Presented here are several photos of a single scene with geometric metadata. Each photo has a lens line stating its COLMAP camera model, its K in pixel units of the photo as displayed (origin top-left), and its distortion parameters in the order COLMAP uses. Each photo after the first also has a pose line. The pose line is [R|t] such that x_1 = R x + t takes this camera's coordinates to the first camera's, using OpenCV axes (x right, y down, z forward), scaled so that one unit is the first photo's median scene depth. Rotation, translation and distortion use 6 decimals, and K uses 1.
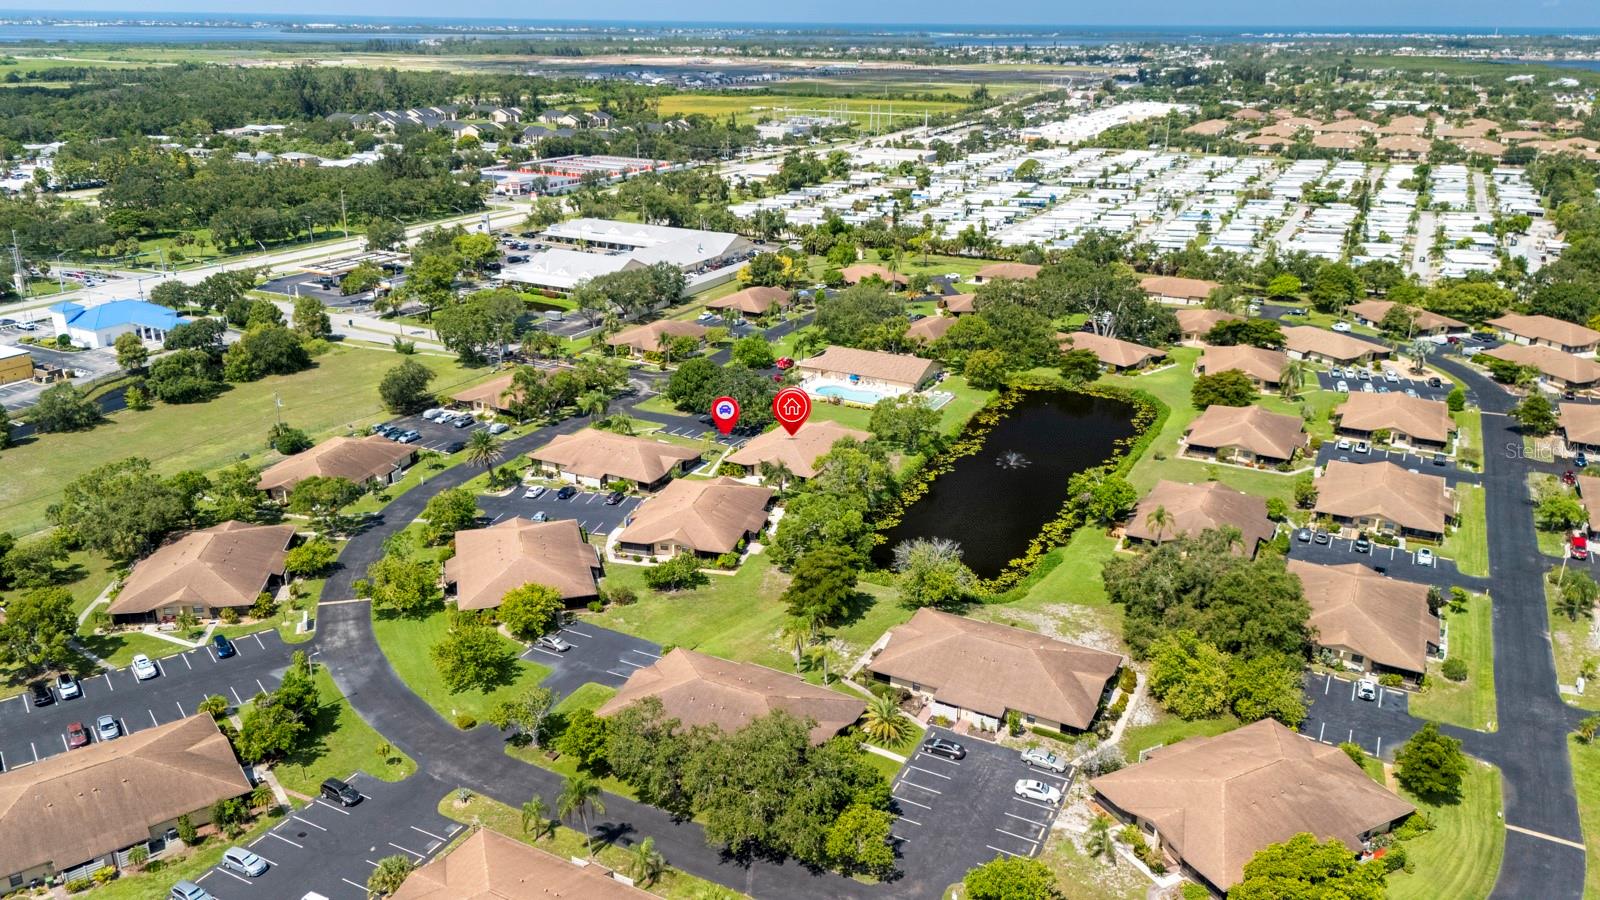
lens RADIAL K [[1173.2, 0, 794.6], [0, 1173.2, 447.4], [0, 0, 1]] dist [0.108921, -0.109675]
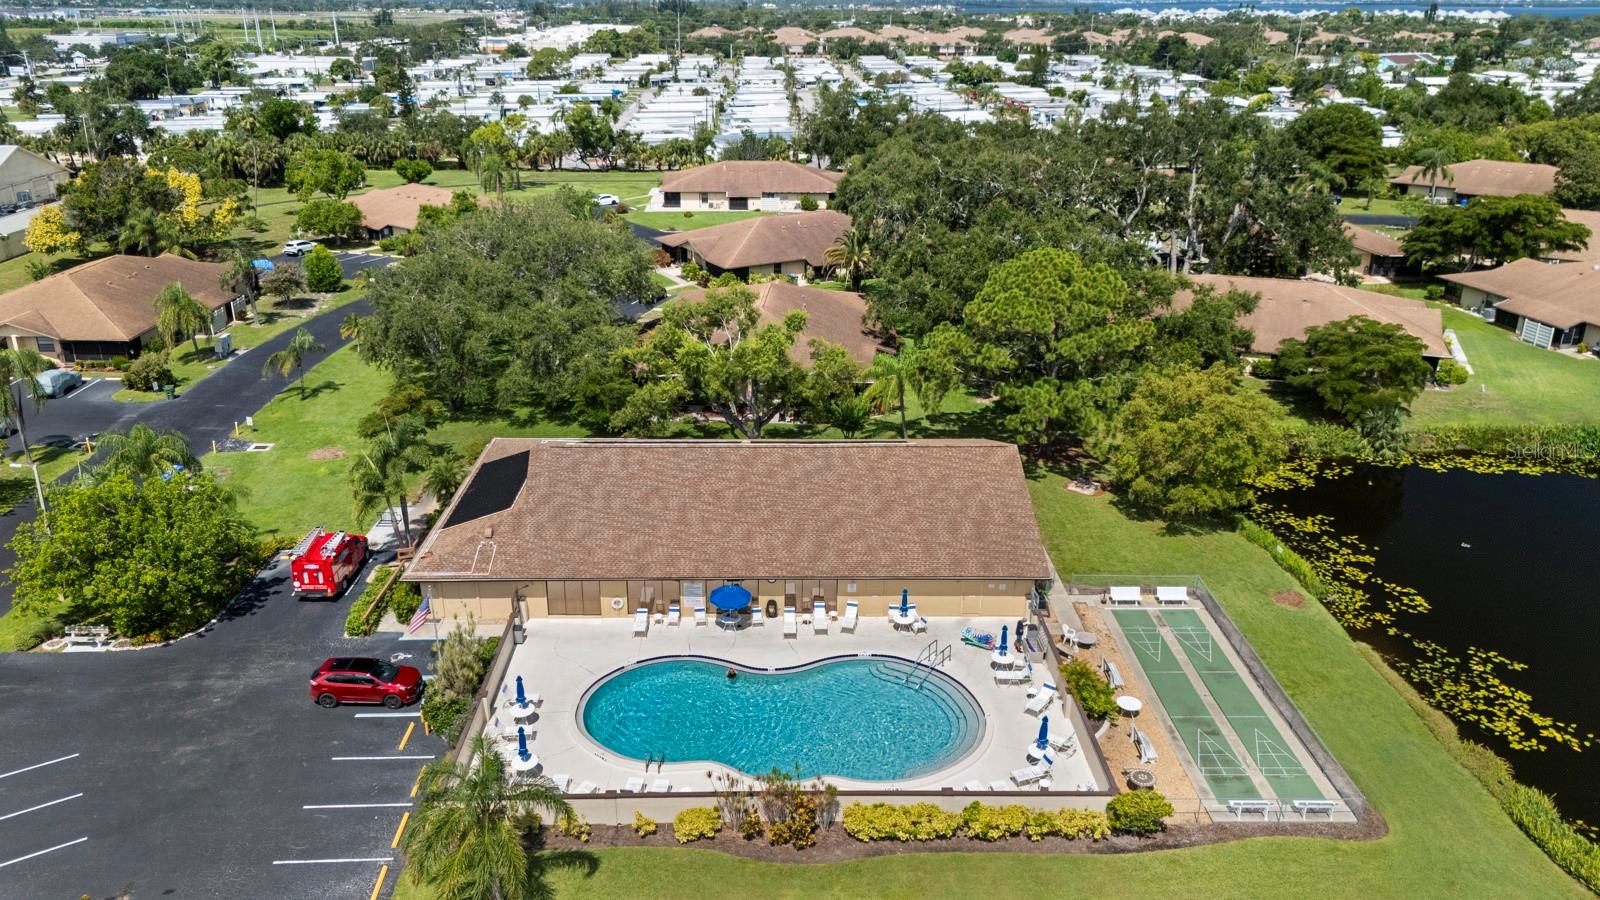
lens RADIAL K [[1173.2, 0, 794.6], [0, 1173.2, 447.4], [0, 0, 1]] dist [0.108921, -0.109675]
pose [[0.877347, -0.176705, 0.446136, -0.027398], [0.168502, 0.983972, 0.058364, -0.094962], [-0.449299, 0.023970, 0.893060, 0.803542]]
